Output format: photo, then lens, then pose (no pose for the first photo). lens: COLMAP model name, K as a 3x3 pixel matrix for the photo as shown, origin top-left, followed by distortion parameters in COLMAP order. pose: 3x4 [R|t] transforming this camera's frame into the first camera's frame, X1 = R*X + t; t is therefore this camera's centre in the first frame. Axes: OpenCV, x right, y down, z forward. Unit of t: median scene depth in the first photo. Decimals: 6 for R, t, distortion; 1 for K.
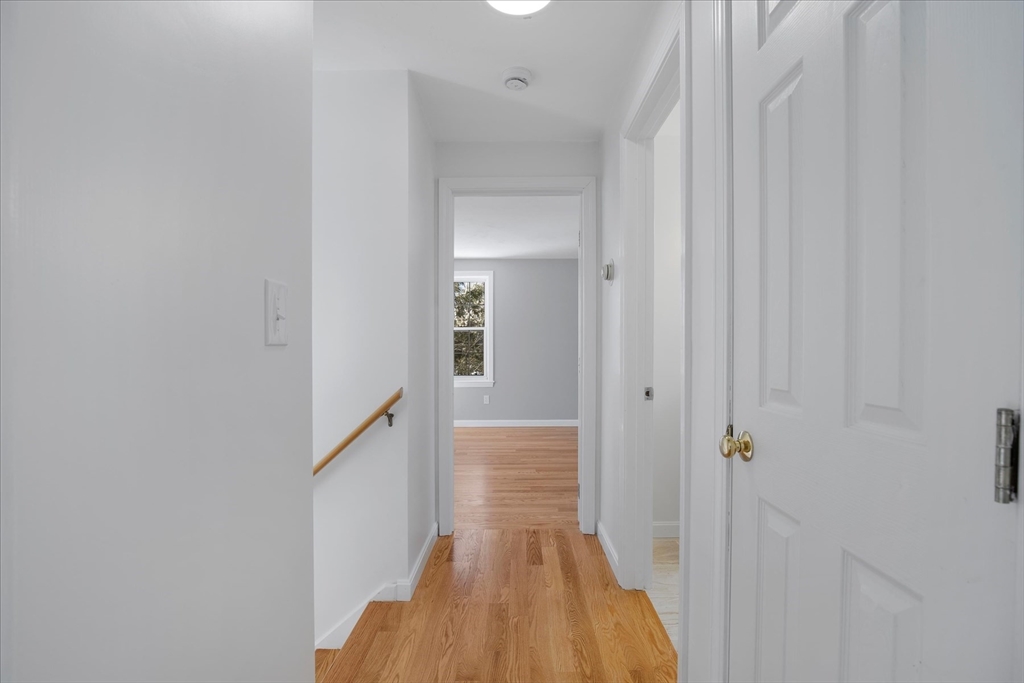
lens RADIAL K [[470.8, 0, 516.8], [0, 470.8, 347.1], [0, 0, 1]] dist [-0.025078, 0.000773]
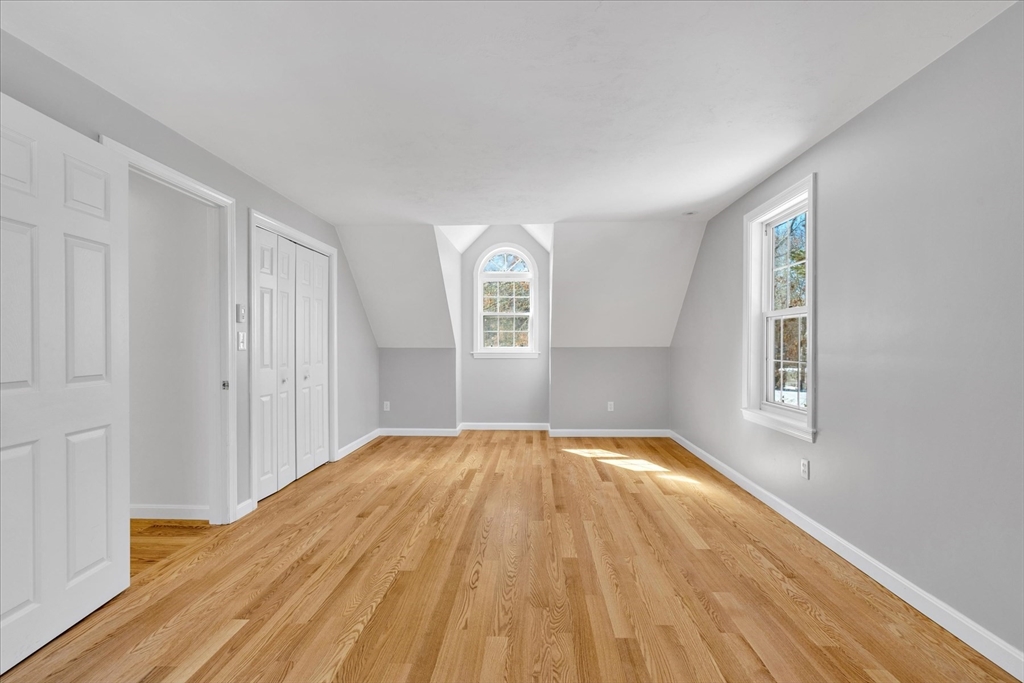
lens RADIAL K [[459.8, 0, 516.4], [0, 459.8, 346.8], [0, 0, 1]] dist [0.004800, 0.000280]
pose [[-0.042300, 0.004714, -0.999094, 0.481485], [-0.003020, 0.999984, 0.004846, -0.004247], [0.999100, 0.003222, -0.042285, 0.961131]]
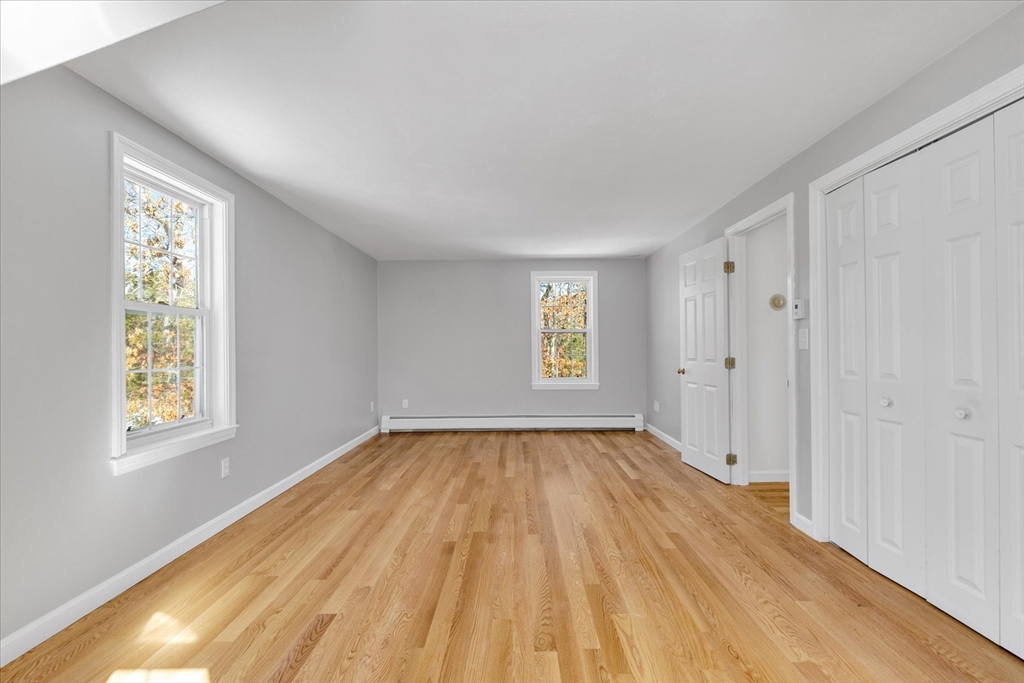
lens RADIAL K [[460.7, 0, 514.2], [0, 460.7, 344.6], [0, 0, 1]] dist [0.007456, 0.000099]
pose [[0.008504, 0.002499, 0.999961, -0.656056], [0.013307, 0.999908, -0.002612, -0.004366], [-0.999875, 0.013328, 0.008470, 0.915629]]
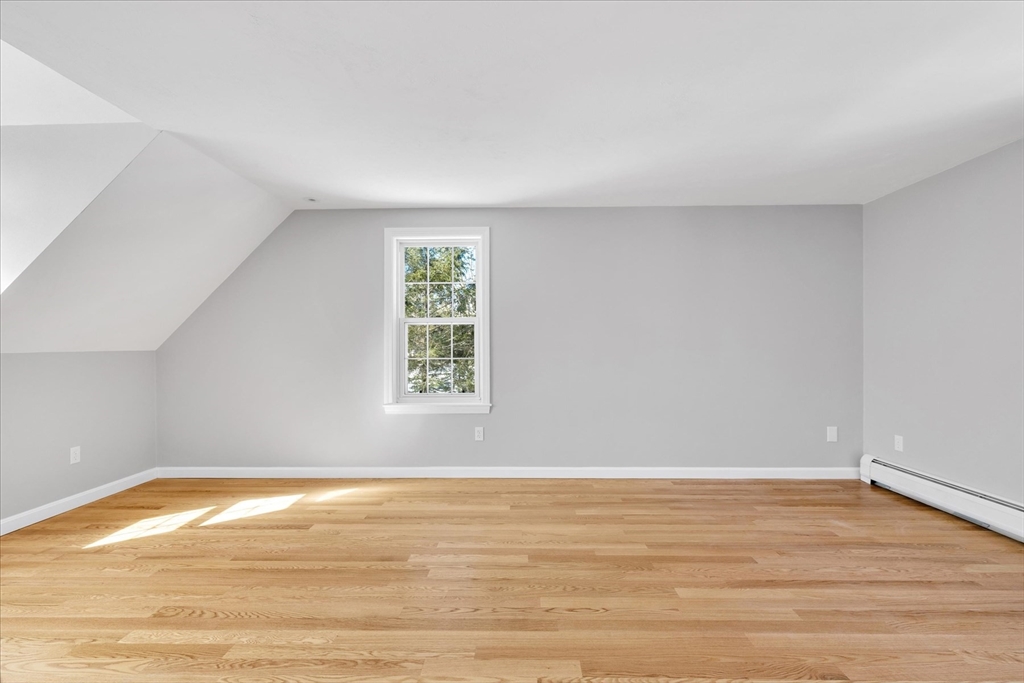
lens RADIAL K [[460.7, 0, 514.2], [0, 460.7, 344.6], [0, 0, 1]] dist [0.007456, 0.000099]
pose [[0.999674, -0.006310, -0.024752, -0.003618], [0.006251, 0.999977, -0.002458, -0.003998], [0.024767, 0.002303, 0.999691, 0.513291]]
